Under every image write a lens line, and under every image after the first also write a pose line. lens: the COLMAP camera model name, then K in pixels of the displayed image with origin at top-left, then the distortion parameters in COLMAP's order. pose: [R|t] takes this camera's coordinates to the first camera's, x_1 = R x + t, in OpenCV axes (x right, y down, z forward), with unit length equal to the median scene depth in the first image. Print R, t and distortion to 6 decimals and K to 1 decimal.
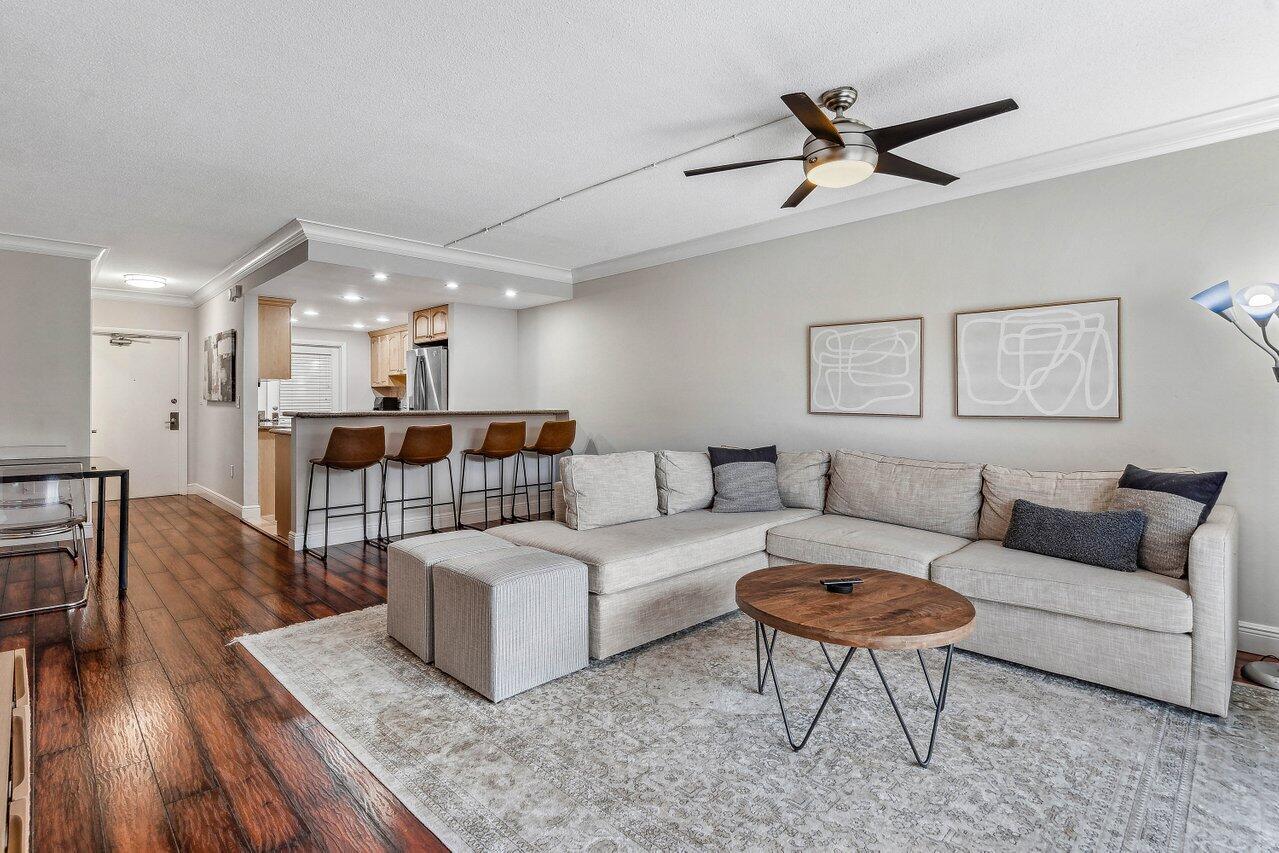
lens RADIAL K [[615.8, 0, 644.6], [0, 615.8, 406.0], [0, 0, 1]] dist [-0.000486, 0.001048]
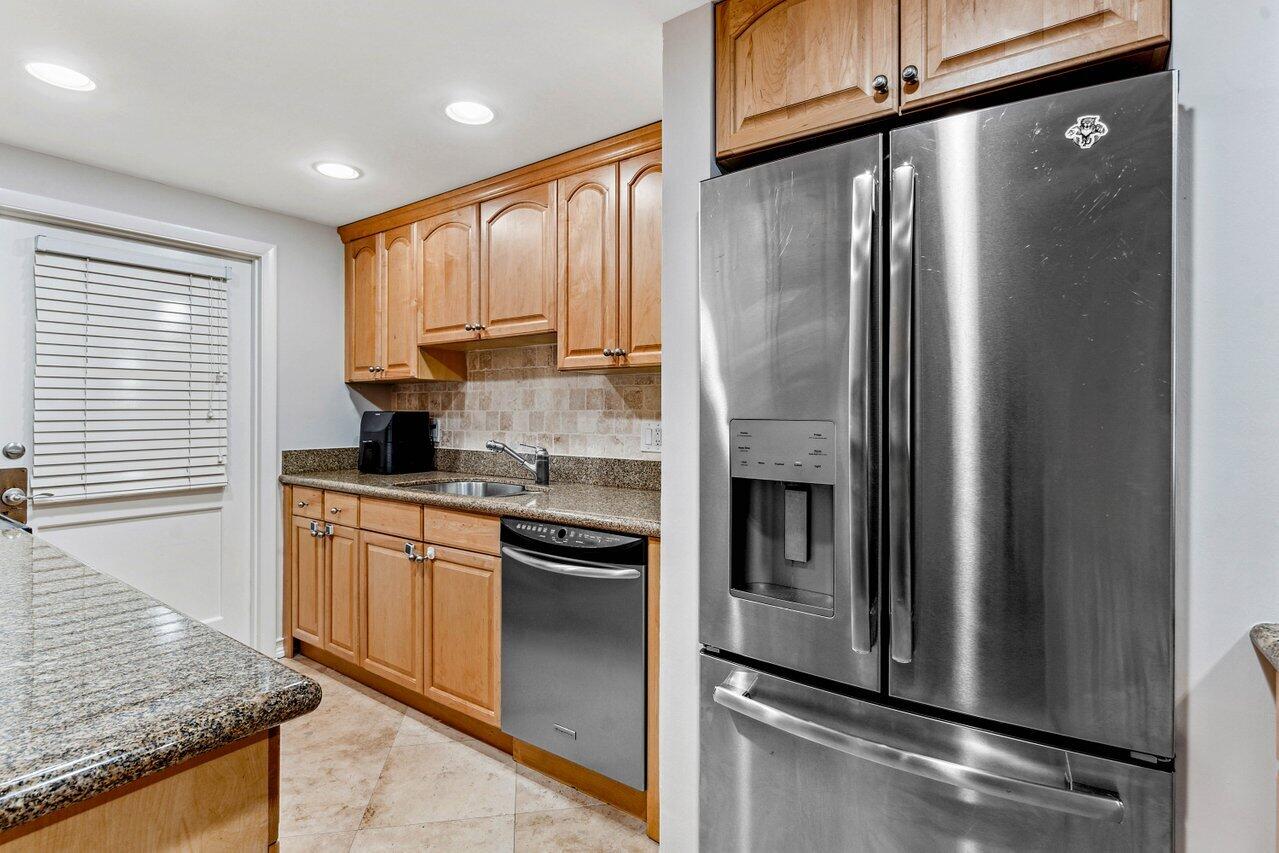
lens RADIAL K [[615.8, 0, 632.7], [0, 615.8, 412.7], [0, 0, 1]] dist [-0.000486, 0.001048]
pose [[0.987979, 0.004567, 0.154523, -0.461608], [-0.004396, 0.999989, -0.001445, -0.018215], [-0.154528, 0.000748, 0.987988, 0.858035]]
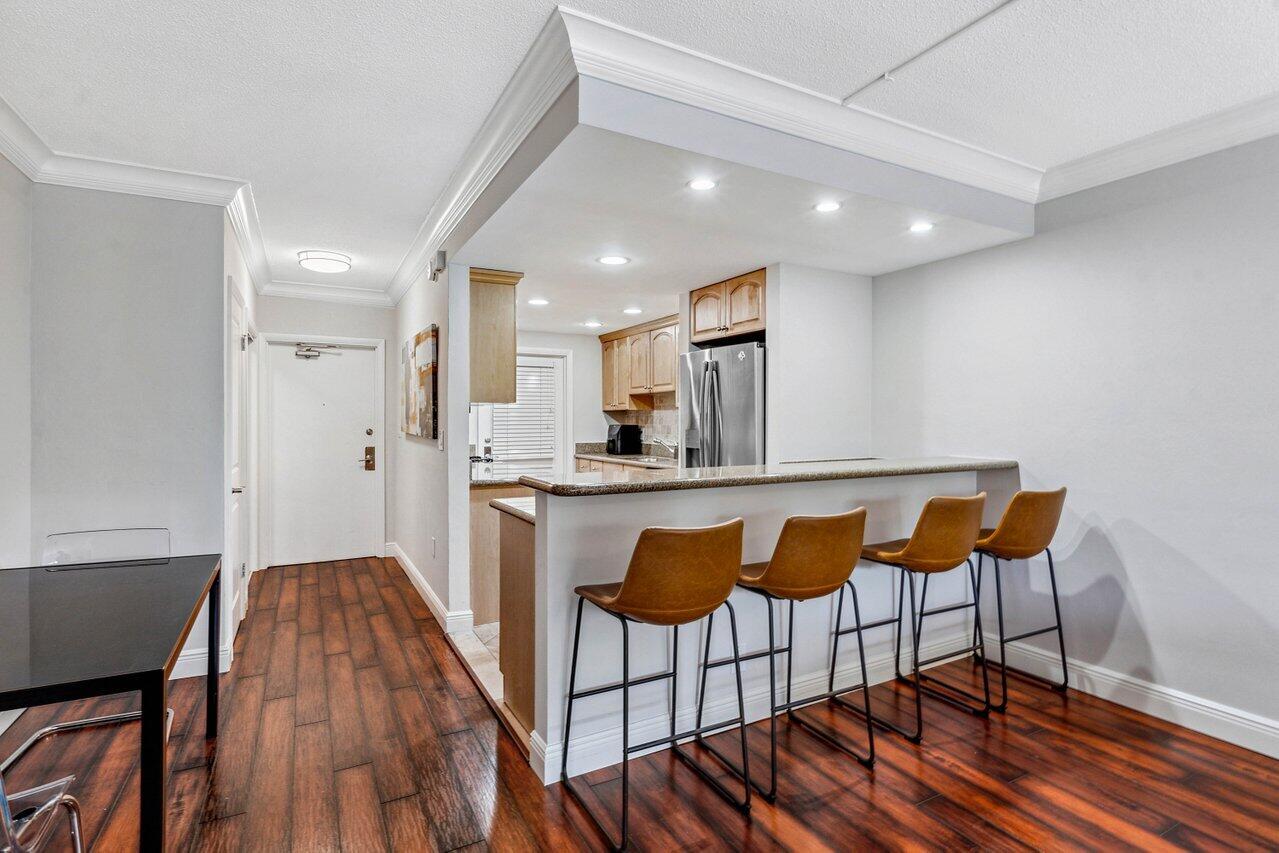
lens RADIAL K [[615.8, 0, 636.9], [0, 615.8, 426.0], [0, 0, 1]] dist [-0.000486, 0.001048]
pose [[0.958948, 0.004000, -0.283554, -0.268971], [-0.002646, 0.999983, 0.005159, -0.022543], [0.283570, -0.004197, 0.958942, 0.419918]]
